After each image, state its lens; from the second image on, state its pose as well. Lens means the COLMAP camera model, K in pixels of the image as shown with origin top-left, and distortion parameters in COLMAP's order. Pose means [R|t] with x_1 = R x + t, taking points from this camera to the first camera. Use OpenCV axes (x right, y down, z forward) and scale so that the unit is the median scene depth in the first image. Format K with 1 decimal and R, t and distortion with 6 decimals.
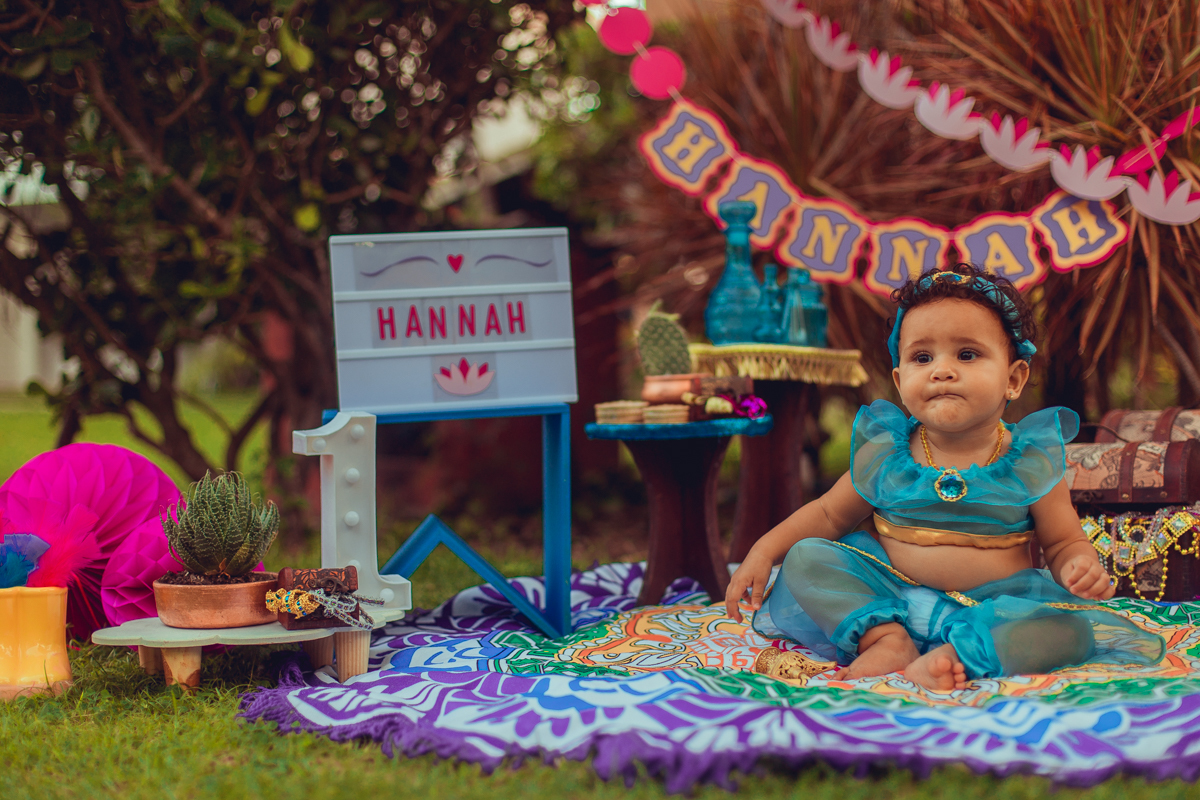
lens RADIAL K [[1826.4, 0, 600.2], [0, 1826.4, 398.6], [0, 0, 1]] dist [-0.007277, -0.064352]
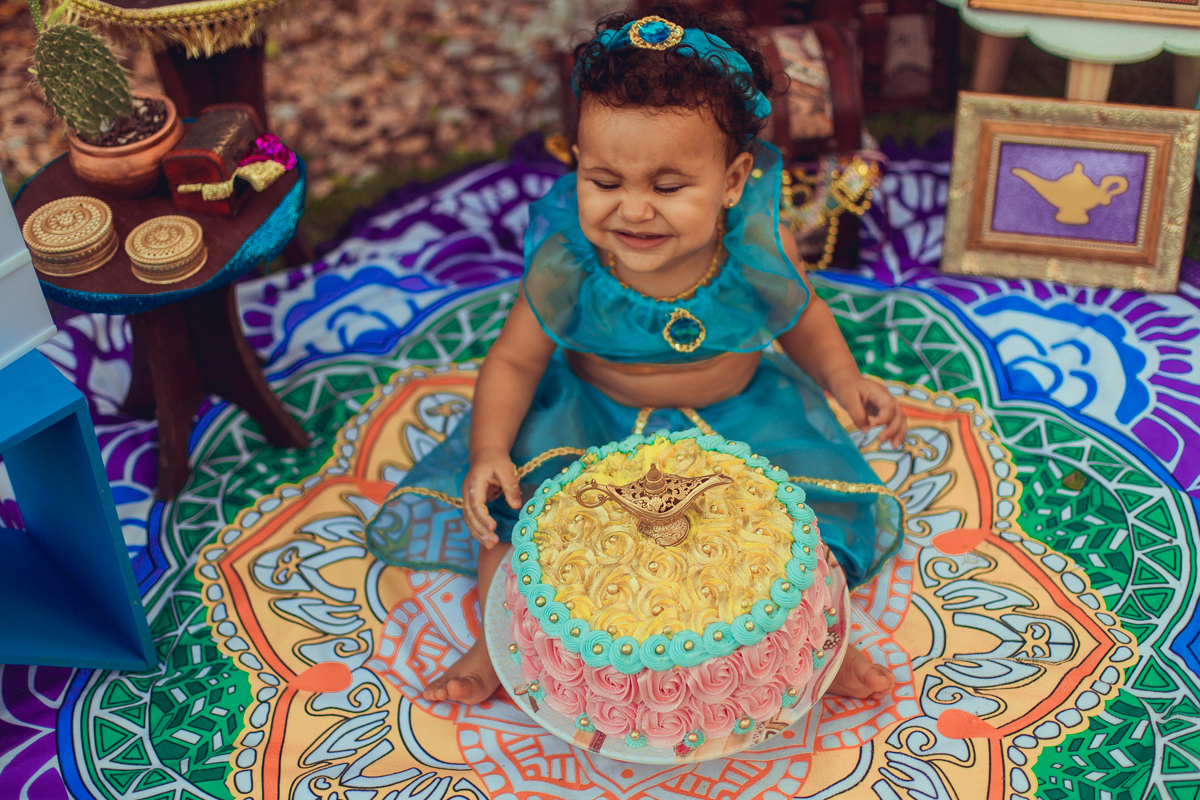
lens RADIAL K [[1802.8, 0, 603.7], [0, 1802.8, 398.0], [0, 0, 1]] dist [-0.018121, -0.060961]
pose [[0.831659, -0.376767, 0.407909, -0.108330], [0.028507, 0.762592, 0.646251, -0.347167], [-0.554555, -0.525832, 0.644957, 0.522750]]
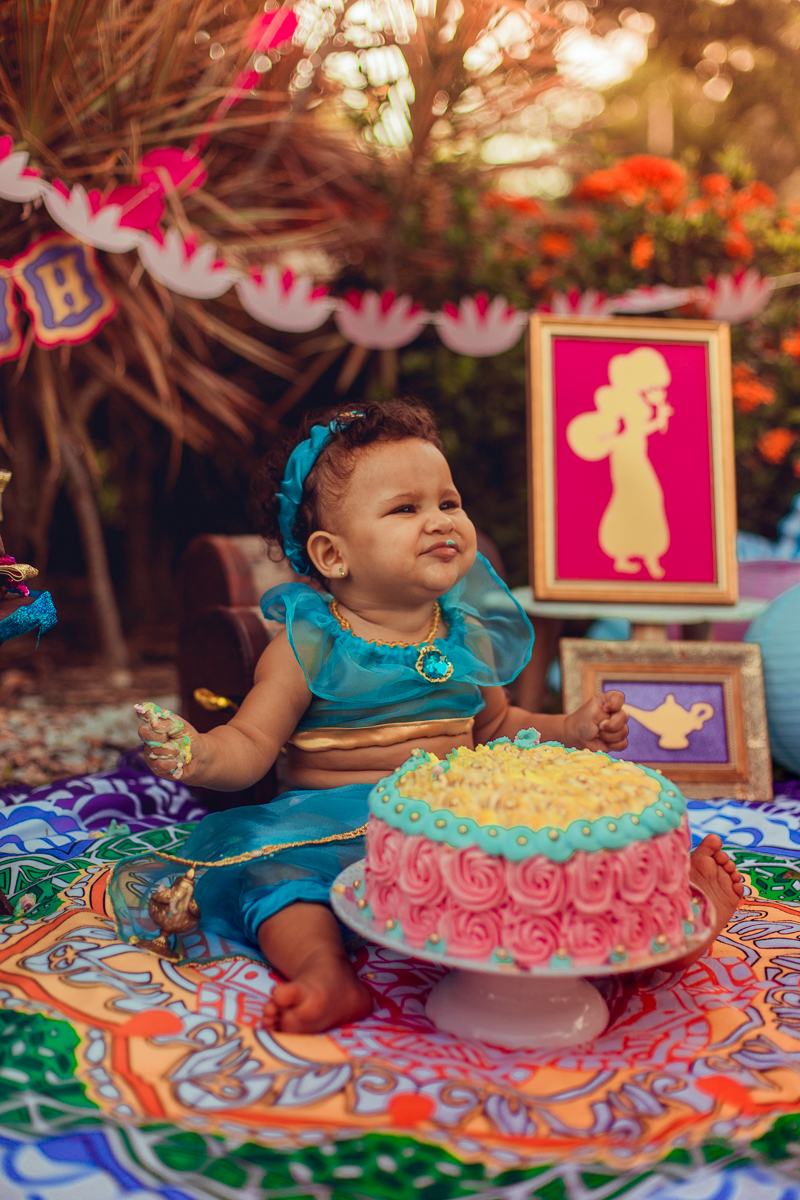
lens RADIAL K [[1749.7, 0, 397.2], [0, 1749.7, 599.6], [0, 0, 1]] dist [-0.007747, -0.108665]
pose [[0.584098, -0.063847, 0.809168, -0.338101], [-0.037296, 0.993737, 0.105333, -0.059116], [-0.810826, -0.091704, 0.578059, 0.579840]]
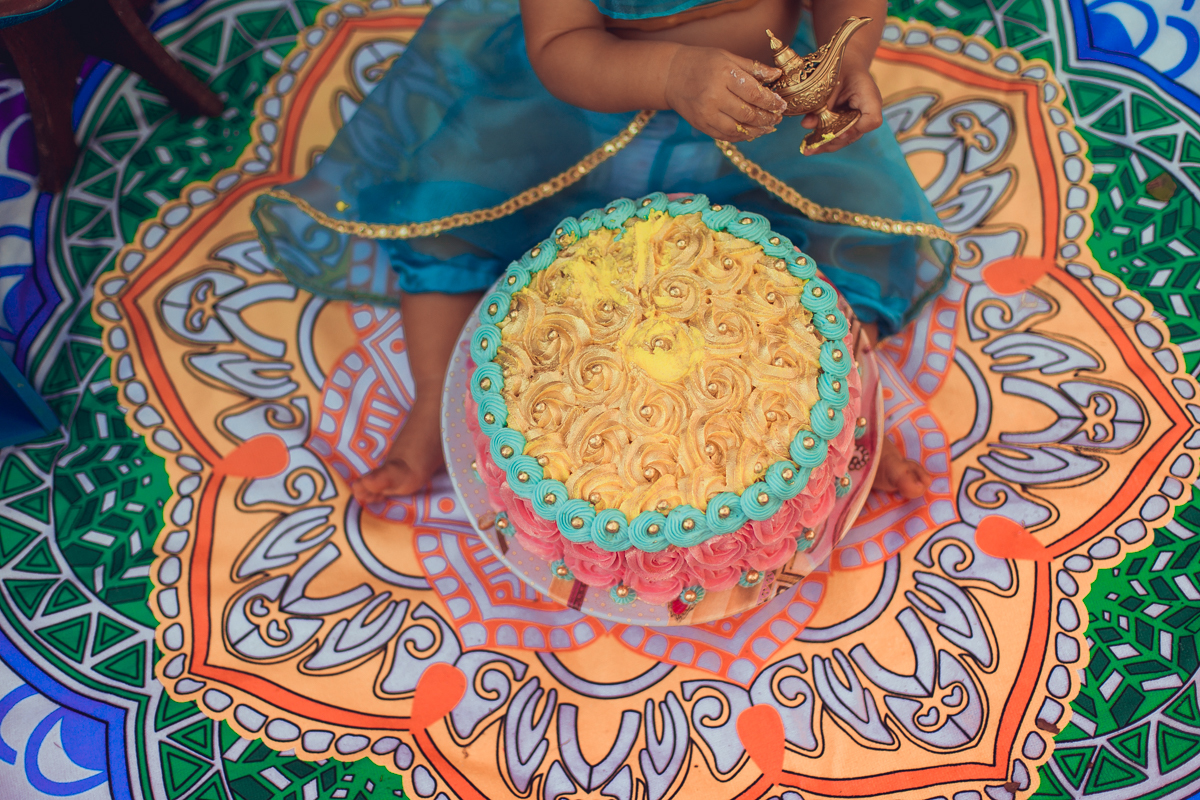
lens RADIAL K [[1774.4, 0, 608.8], [0, 1774.4, 398.8], [0, 0, 1]] dist [-0.025955, -0.064614]
pose [[0.827691, -0.515873, 0.220914, 0.008133], [0.021343, 0.422310, 0.906200, -0.348956], [-0.560778, -0.745339, 0.360552, 0.693970]]
